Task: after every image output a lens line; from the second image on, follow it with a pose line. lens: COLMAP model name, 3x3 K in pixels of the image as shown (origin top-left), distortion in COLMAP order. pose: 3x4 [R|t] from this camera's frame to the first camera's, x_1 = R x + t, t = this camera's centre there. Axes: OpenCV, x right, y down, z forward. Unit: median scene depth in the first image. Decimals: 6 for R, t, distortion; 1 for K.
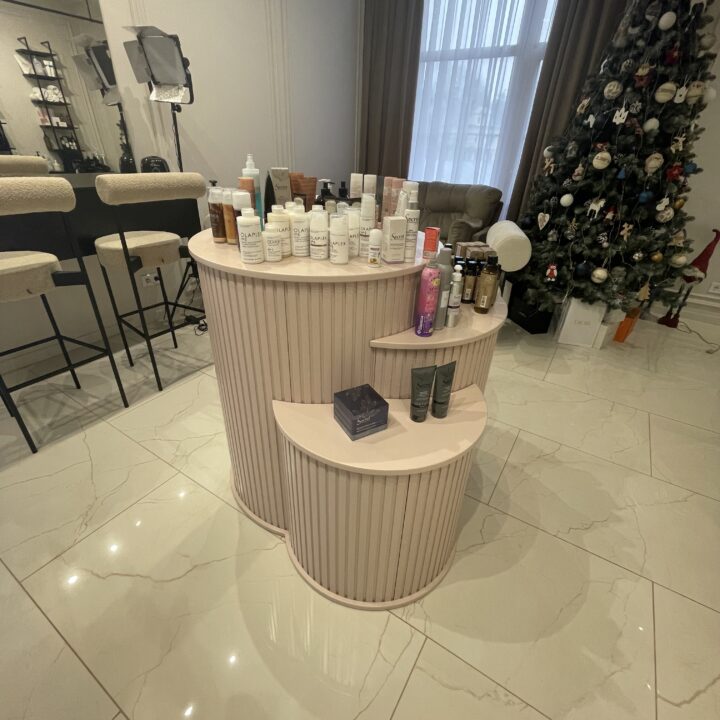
lens RADIAL K [[382.6, 0, 363.1], [0, 382.6, 359.8], [0, 0, 1]] dist [-0.000186, 0.001442]
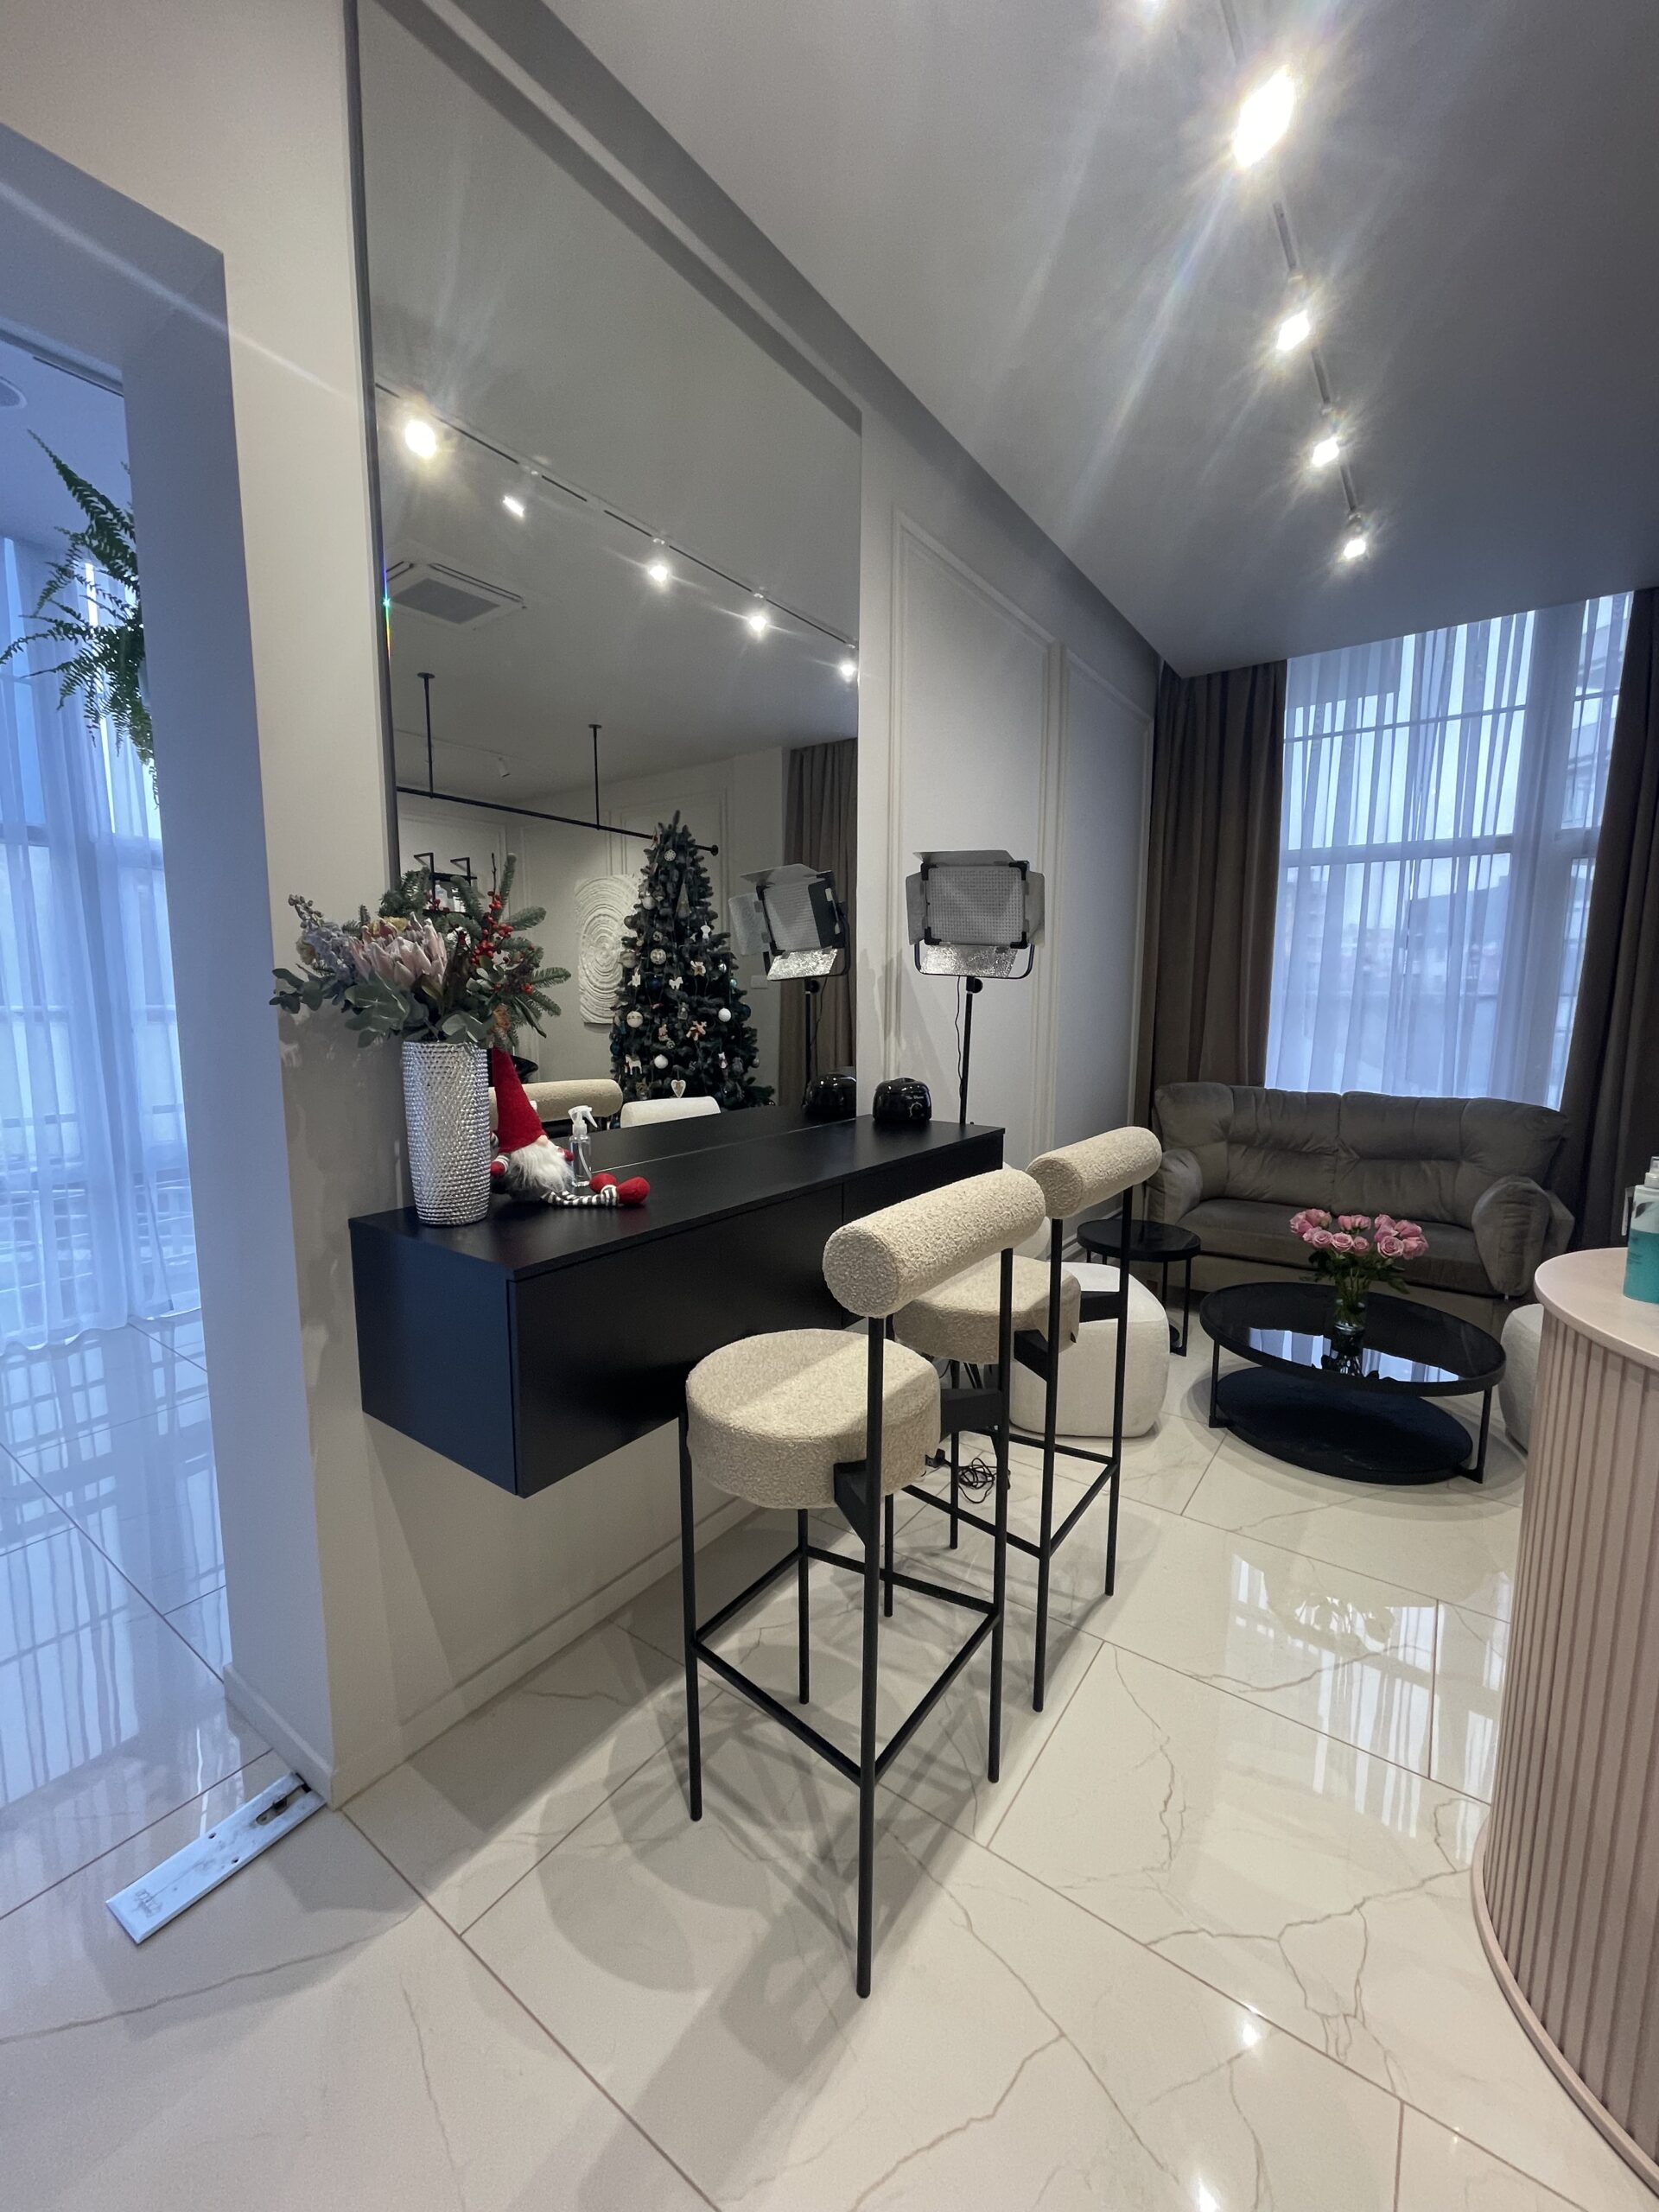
lens RADIAL K [[891.1, 0, 830.8], [0, 891.1, 1105.3], [0, 0, 1]] dist [-0.002481, -0.001376]
pose [[0.997017, -0.019940, -0.074561, -0.374205], [-0.009556, 0.926724, -0.375622, -0.072670], [0.076587, 0.375214, 0.923769, 0.024668]]
